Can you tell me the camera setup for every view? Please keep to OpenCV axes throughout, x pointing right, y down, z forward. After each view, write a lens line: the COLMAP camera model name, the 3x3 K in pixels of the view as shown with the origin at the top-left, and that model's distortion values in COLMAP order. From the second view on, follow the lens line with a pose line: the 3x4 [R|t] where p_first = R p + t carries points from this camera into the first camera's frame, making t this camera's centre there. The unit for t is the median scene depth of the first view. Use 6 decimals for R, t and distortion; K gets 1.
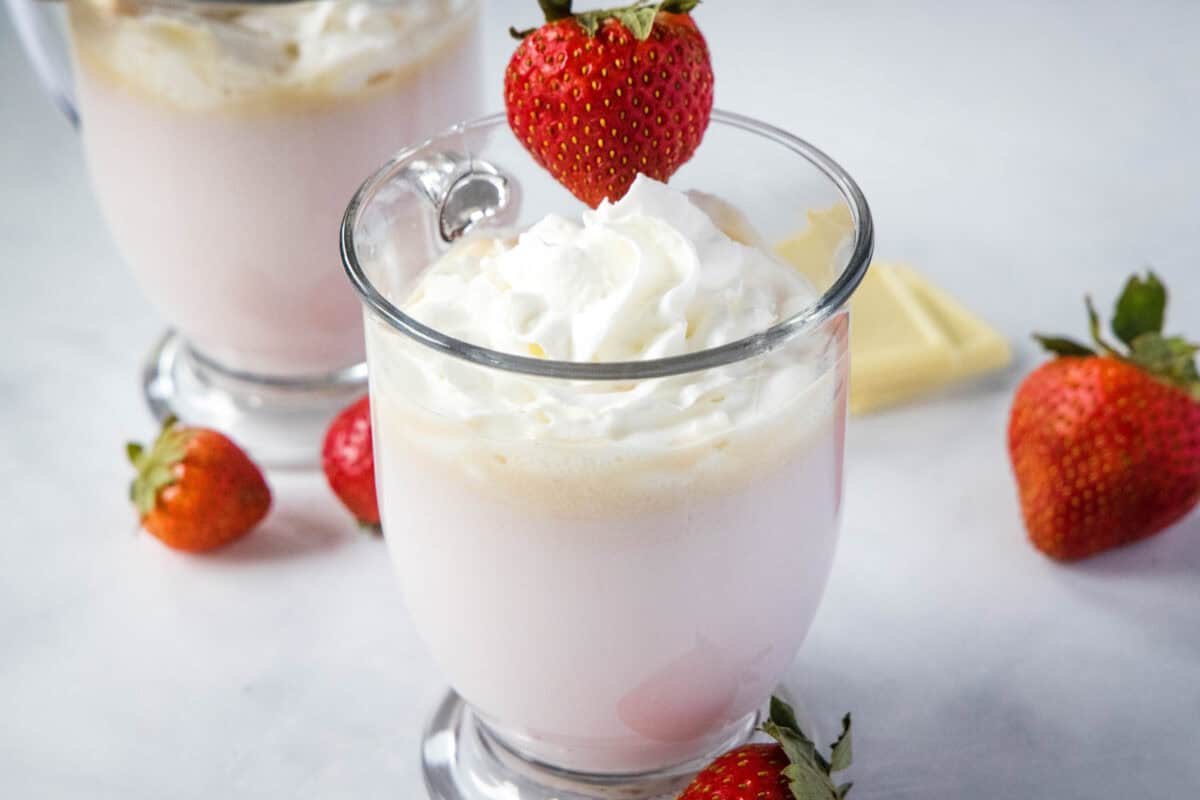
lens RADIAL K [[3399.8, 0, 600.0], [0, 3399.8, 400.0], [0, 0, 1]] dist [1.001284, 0.431320]
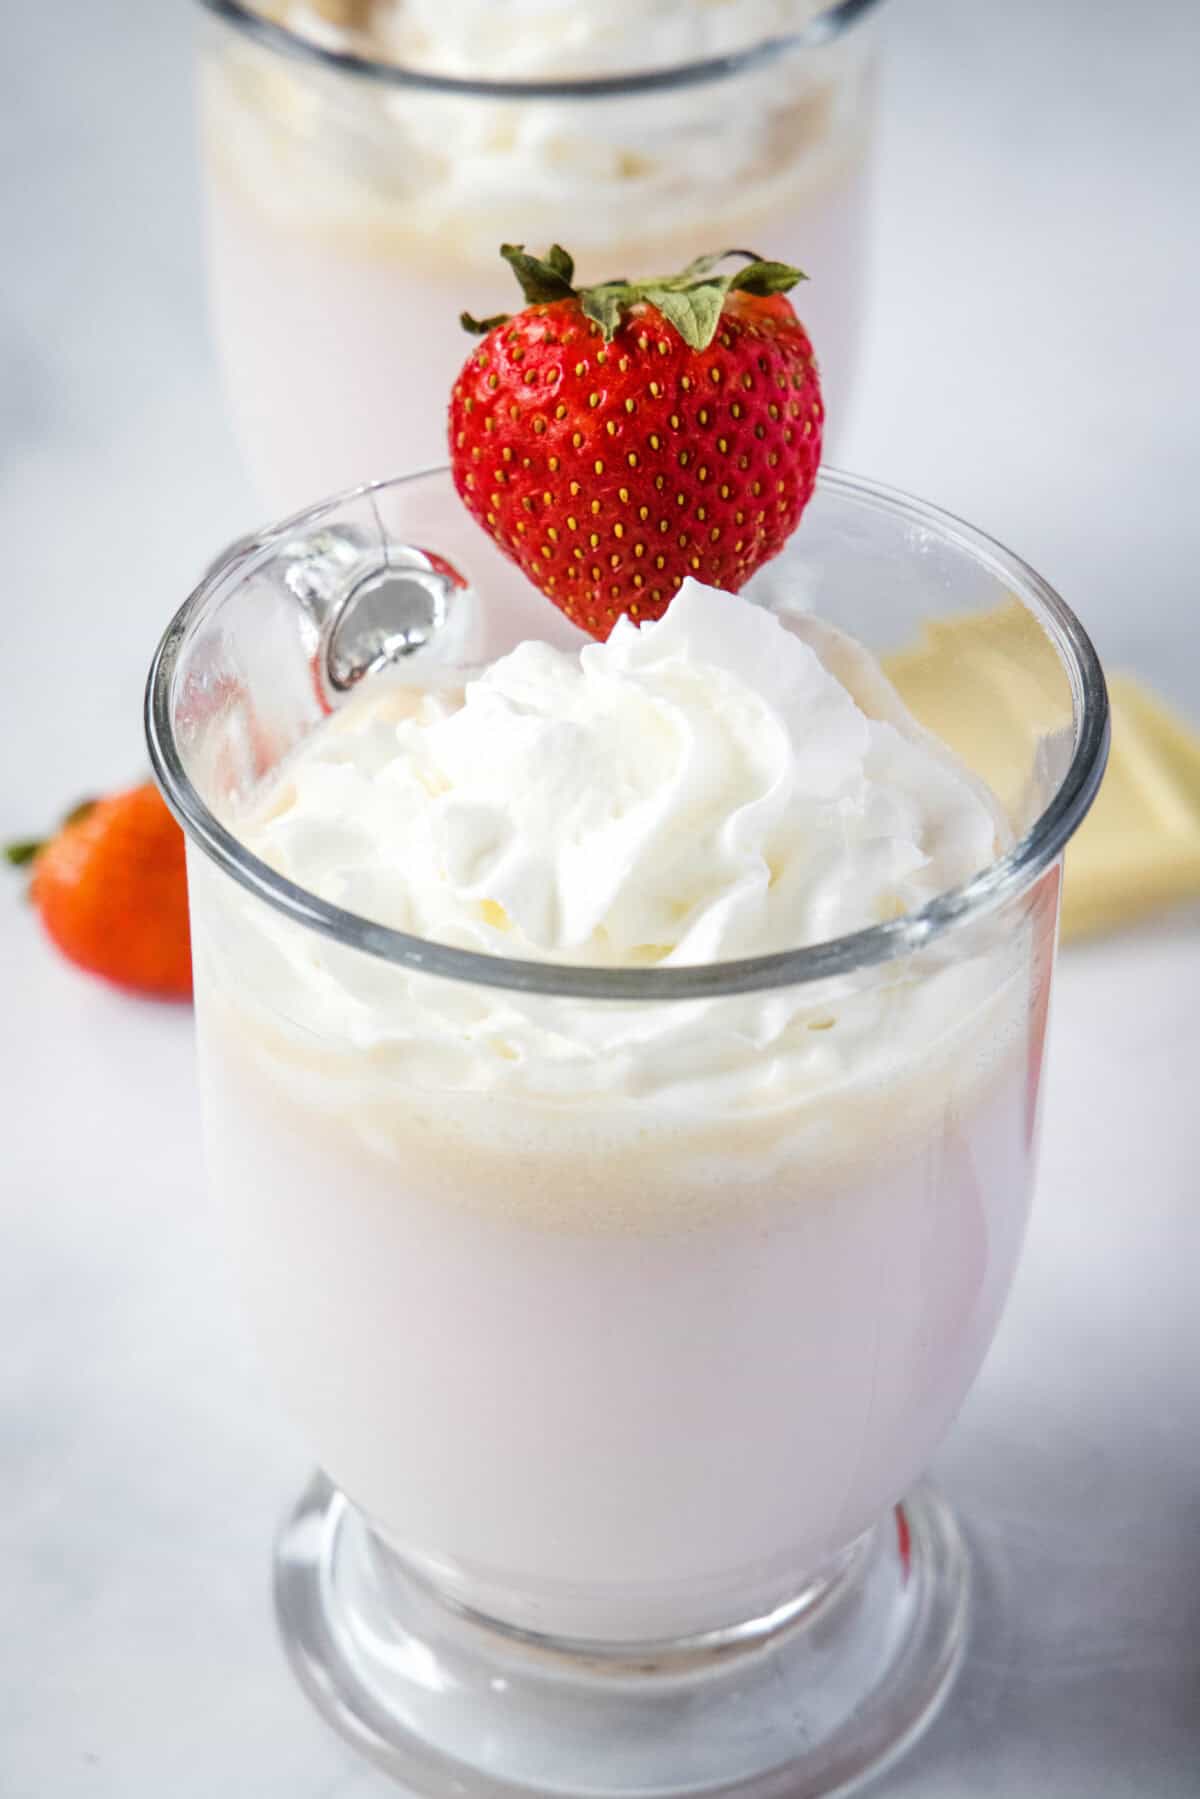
lens RADIAL K [[4839.8, 0, 572.3], [0, 4839.8, 901.2], [0, 0, 1]] dist [0.960958, -0.112096]
pose [[0.999668, 0.025738, 0.001224, -0.006824], [-0.025766, 0.998089, 0.056162, -0.059203], [0.000224, -0.056175, 0.998421, 0.204005]]
